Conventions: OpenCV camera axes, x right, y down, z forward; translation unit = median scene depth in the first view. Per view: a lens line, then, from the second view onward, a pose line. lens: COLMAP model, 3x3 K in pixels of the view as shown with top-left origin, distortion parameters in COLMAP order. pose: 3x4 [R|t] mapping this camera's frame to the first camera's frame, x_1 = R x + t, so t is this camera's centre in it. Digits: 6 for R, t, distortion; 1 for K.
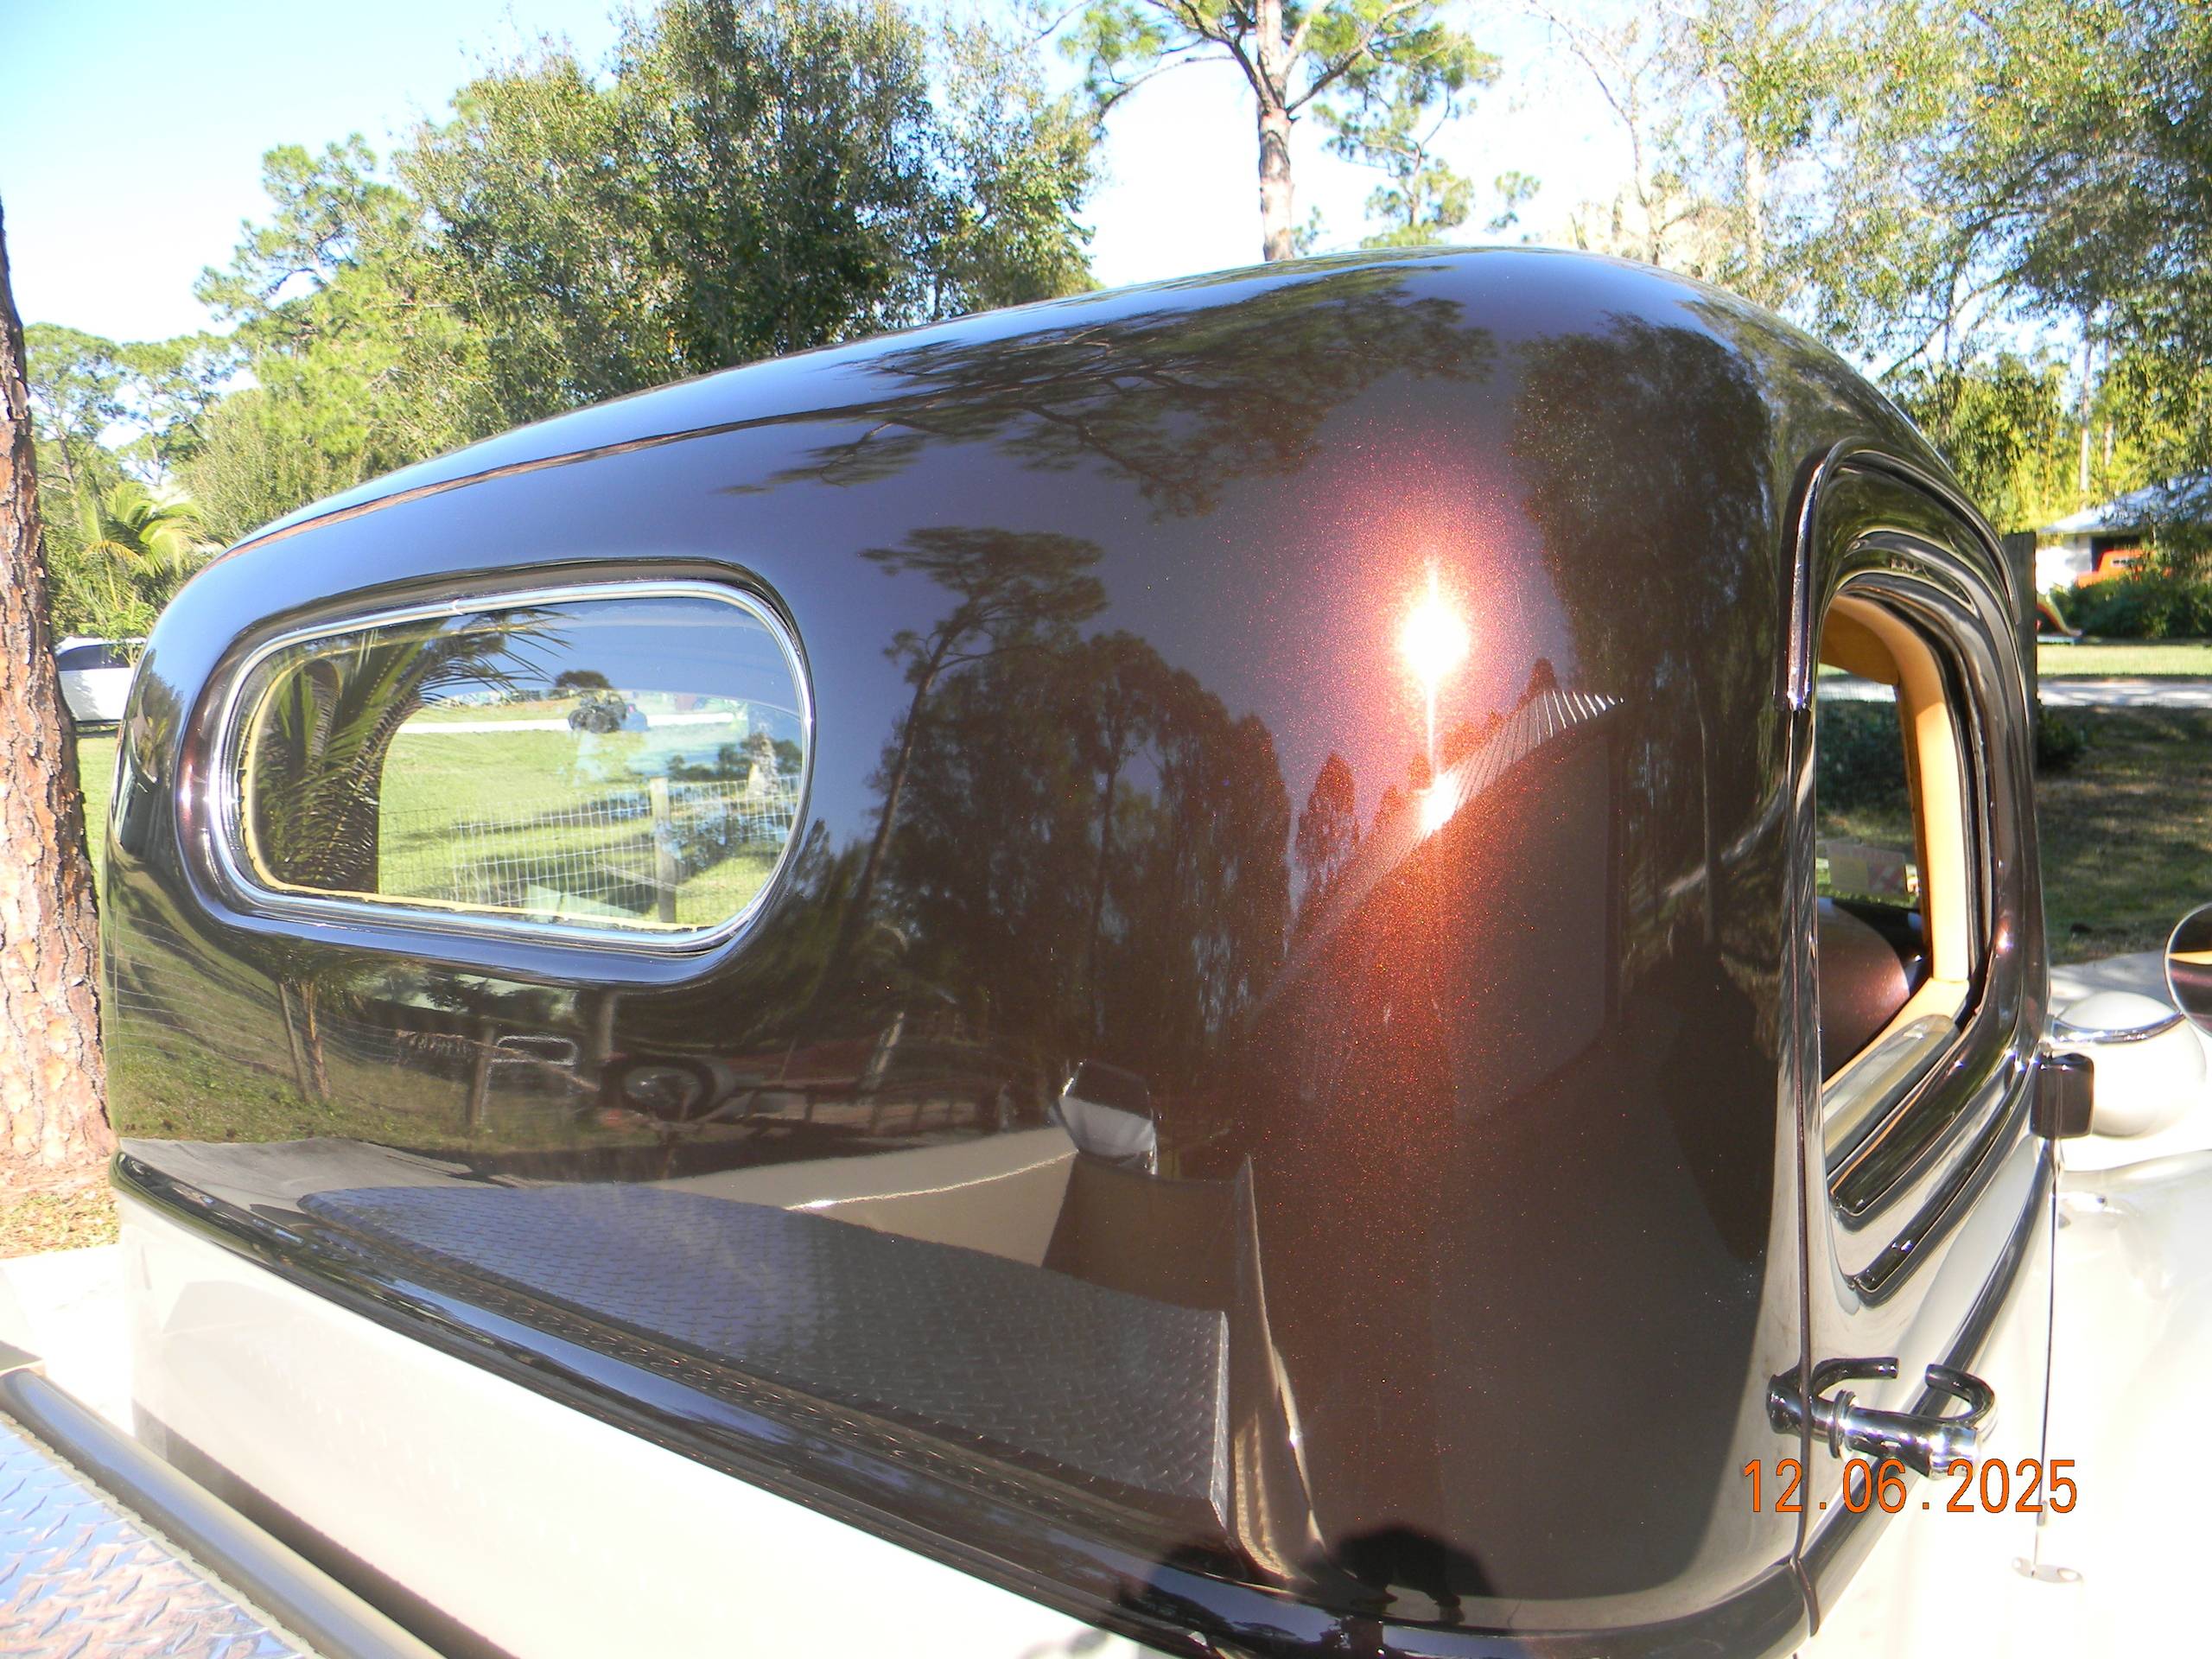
lens RADIAL K [[1777.0, 0, 1103.4], [0, 1777.0, 829.3], [0, 0, 1]] dist [0.001138, -0.013997]
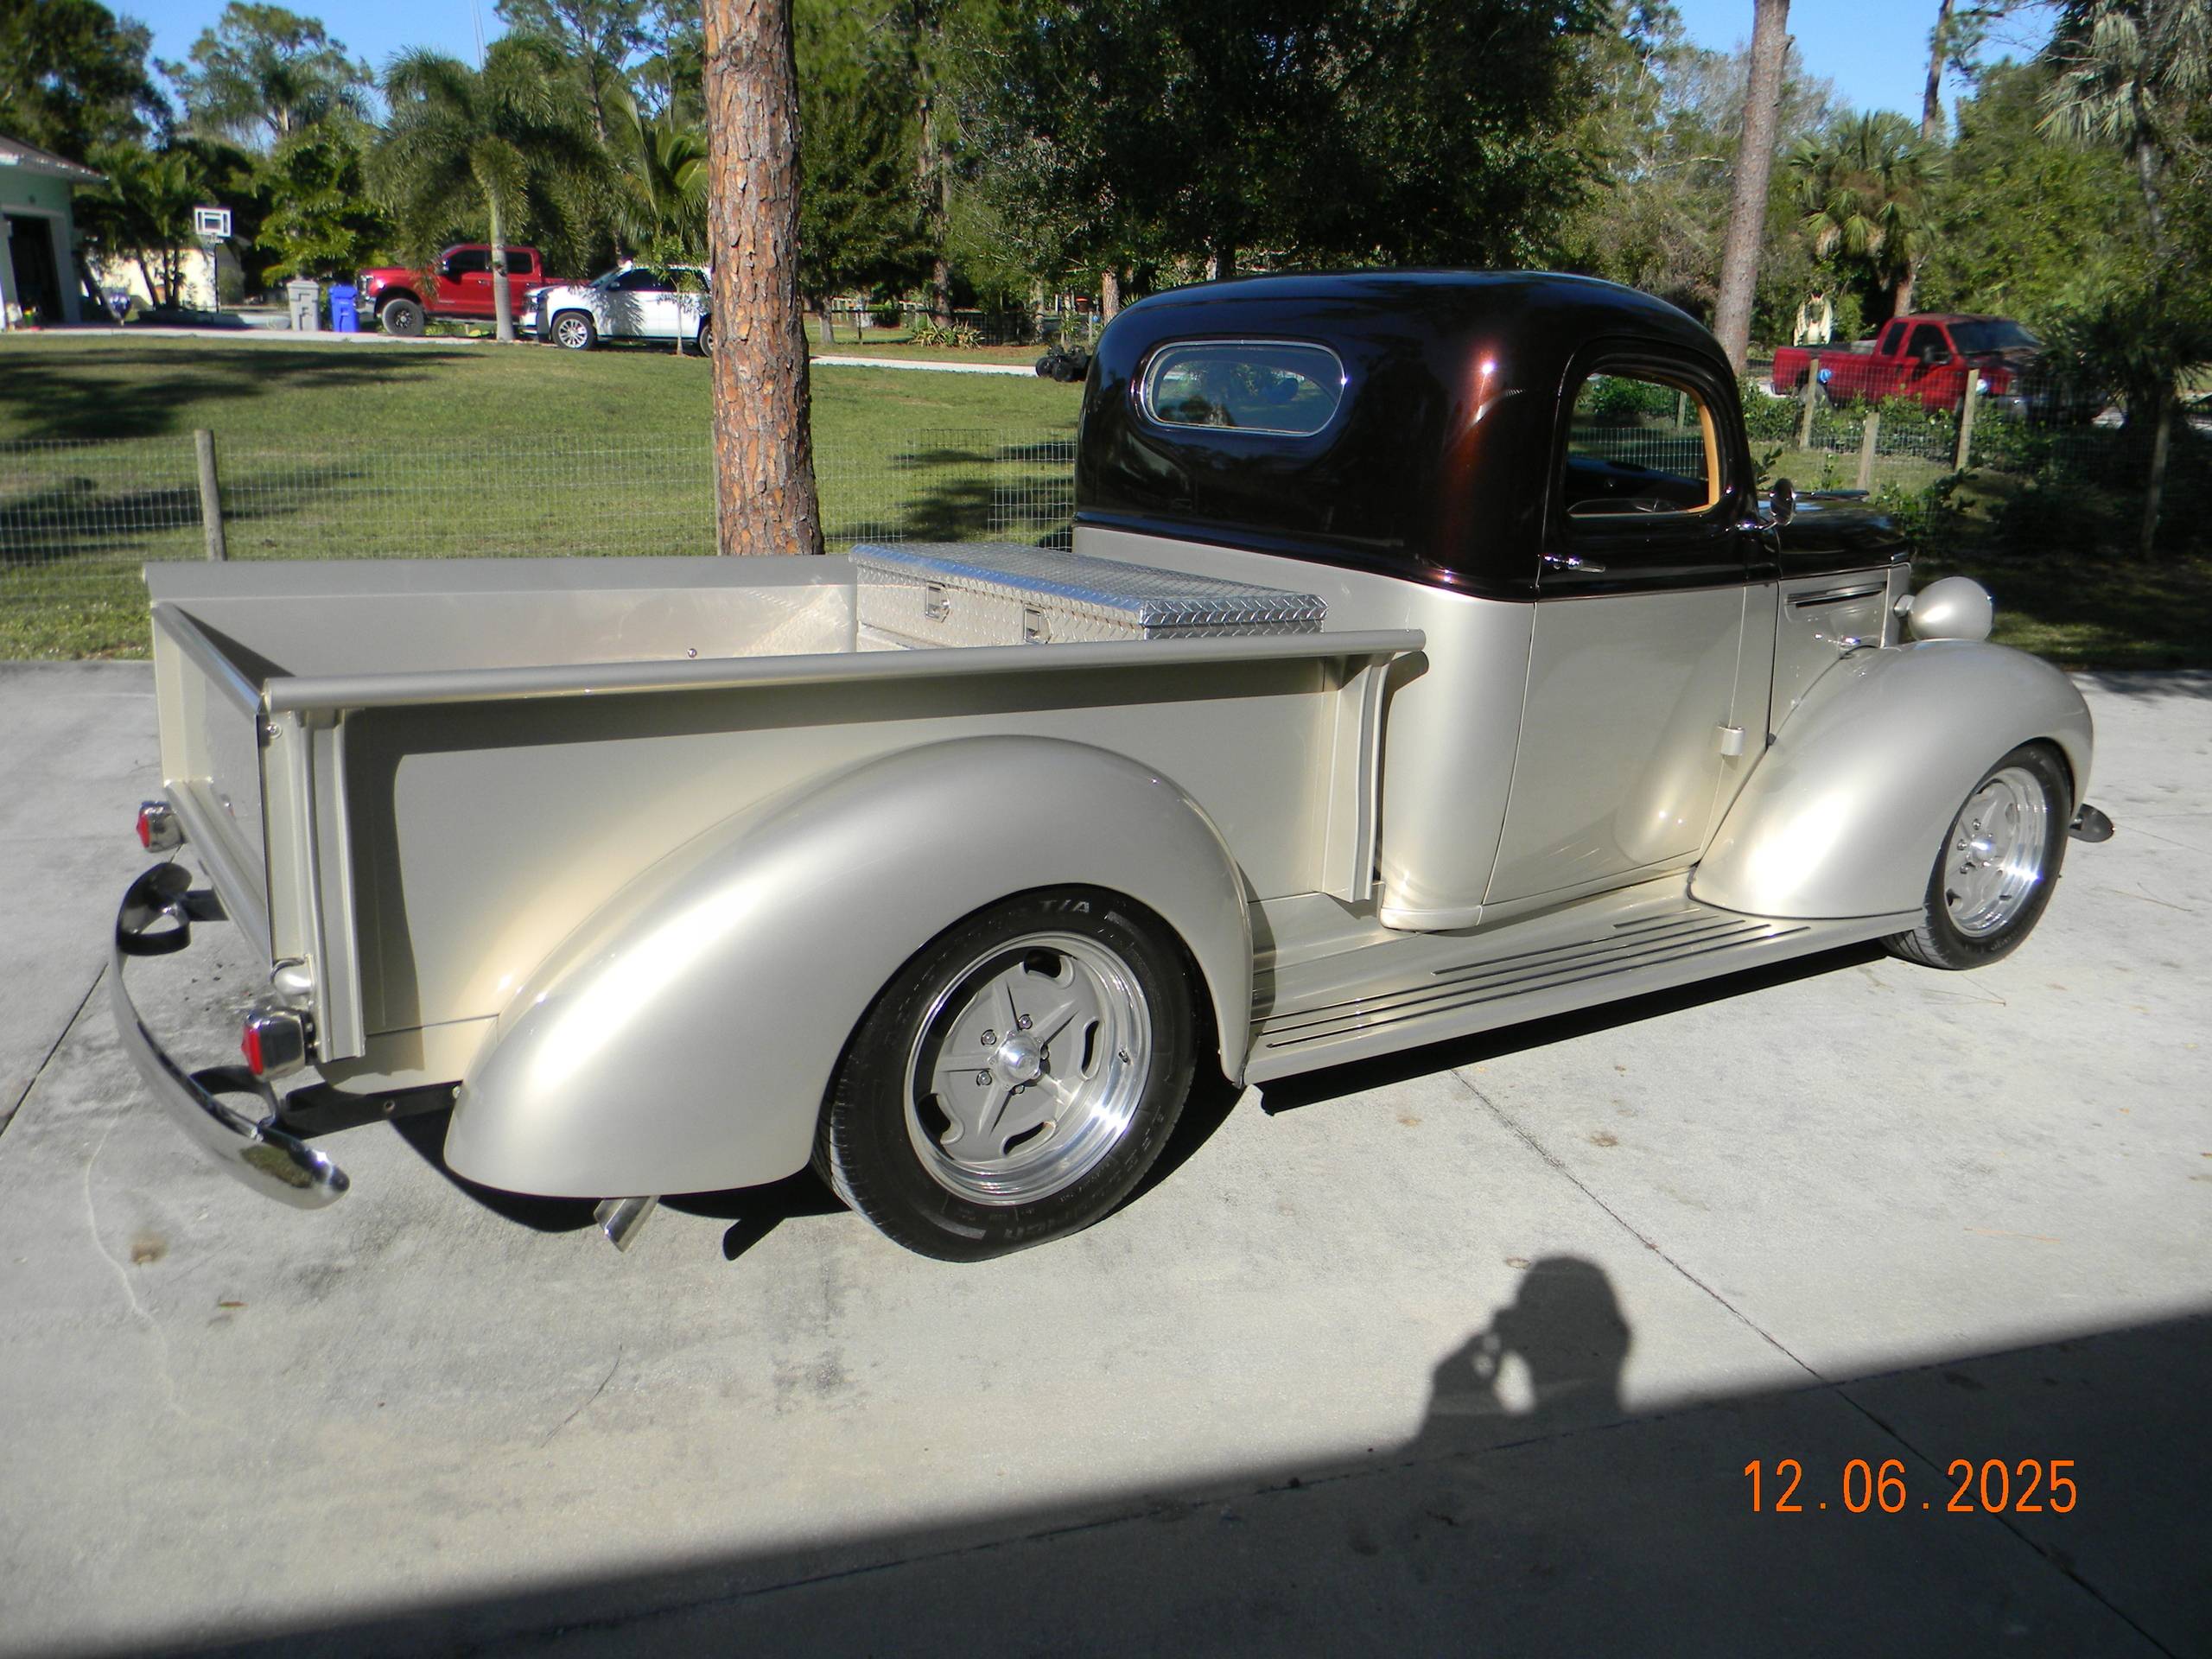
lens RADIAL K [[1777.0, 0, 1100.9], [0, 1777.0, 831.1], [0, 0, 1]] dist [0.001138, -0.013997]
pose [[0.968252, 0.132165, -0.212181, 0.016363], [-0.091770, 0.977470, 0.190079, 0.012230], [0.232522, -0.164573, 0.958566, -0.177326]]
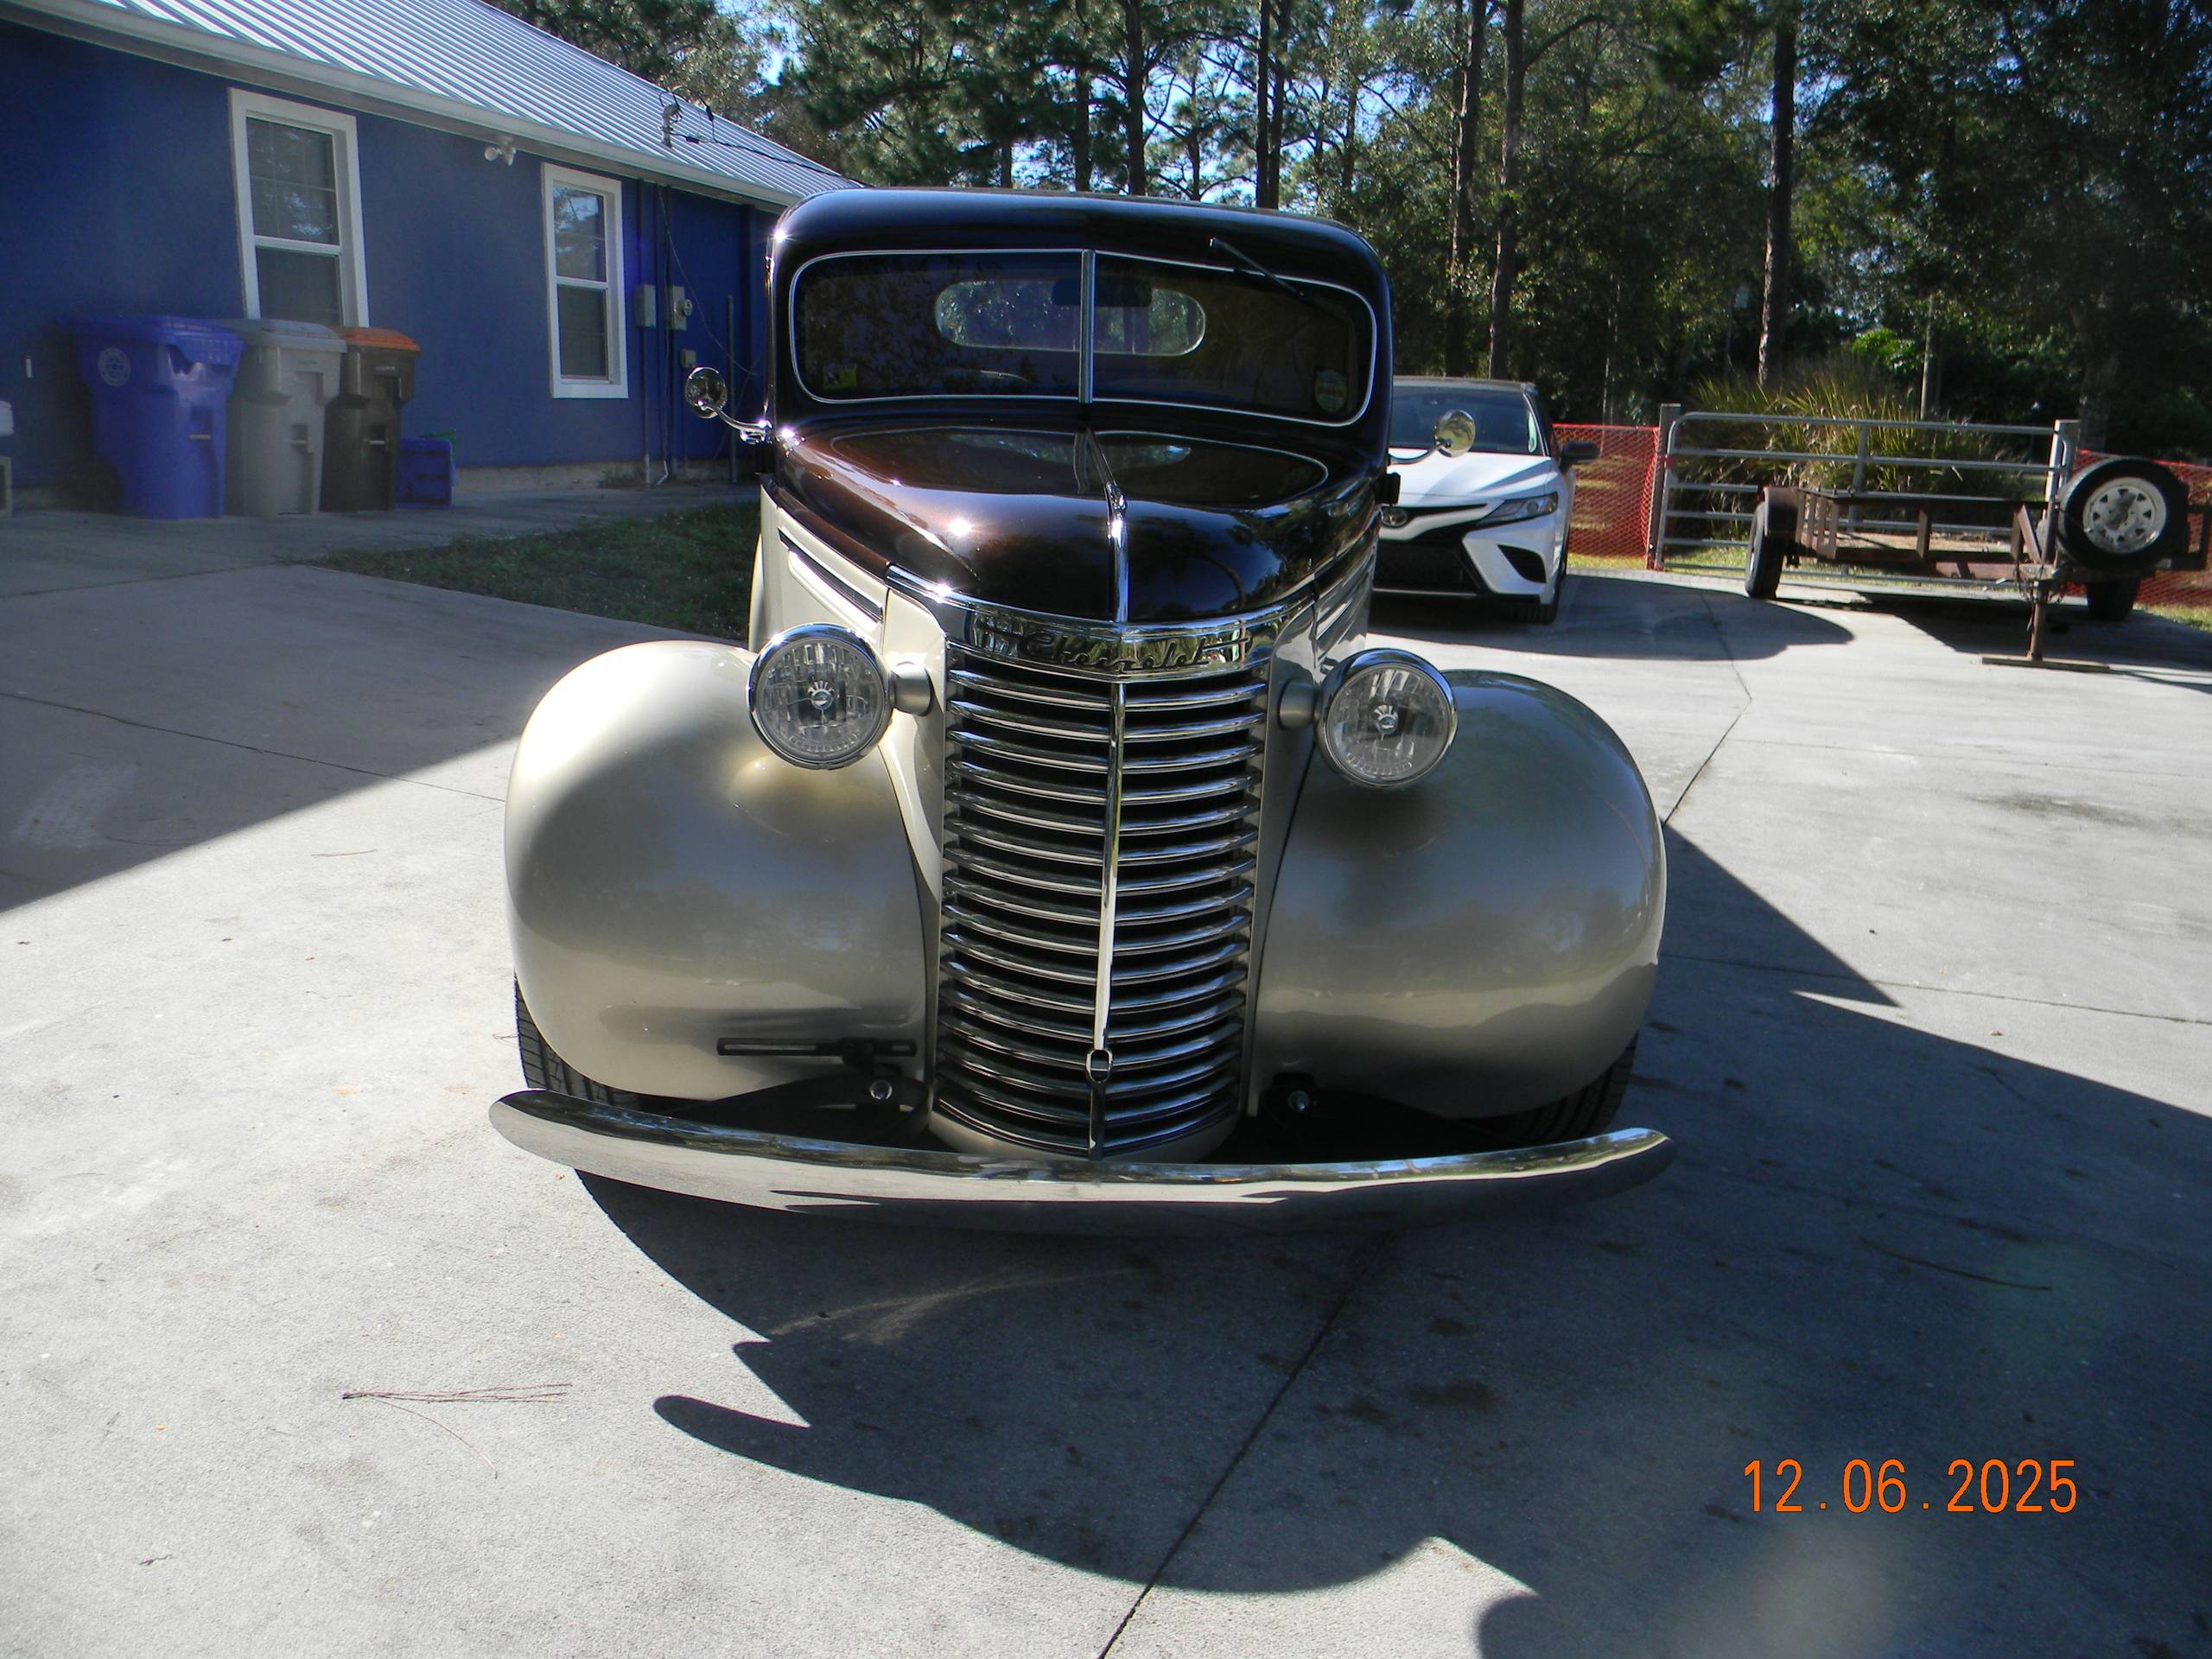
lens RADIAL K [[1777.0, 0, 1108.7], [0, 1777.0, 826.8], [0, 0, 1]] dist [0.001138, -0.013997]
pose [[-0.704215, 0.195706, -0.682481, 0.178135], [-0.072470, 0.936425, 0.343303, -0.023773], [0.706278, 0.291219, -0.645262, 0.274572]]
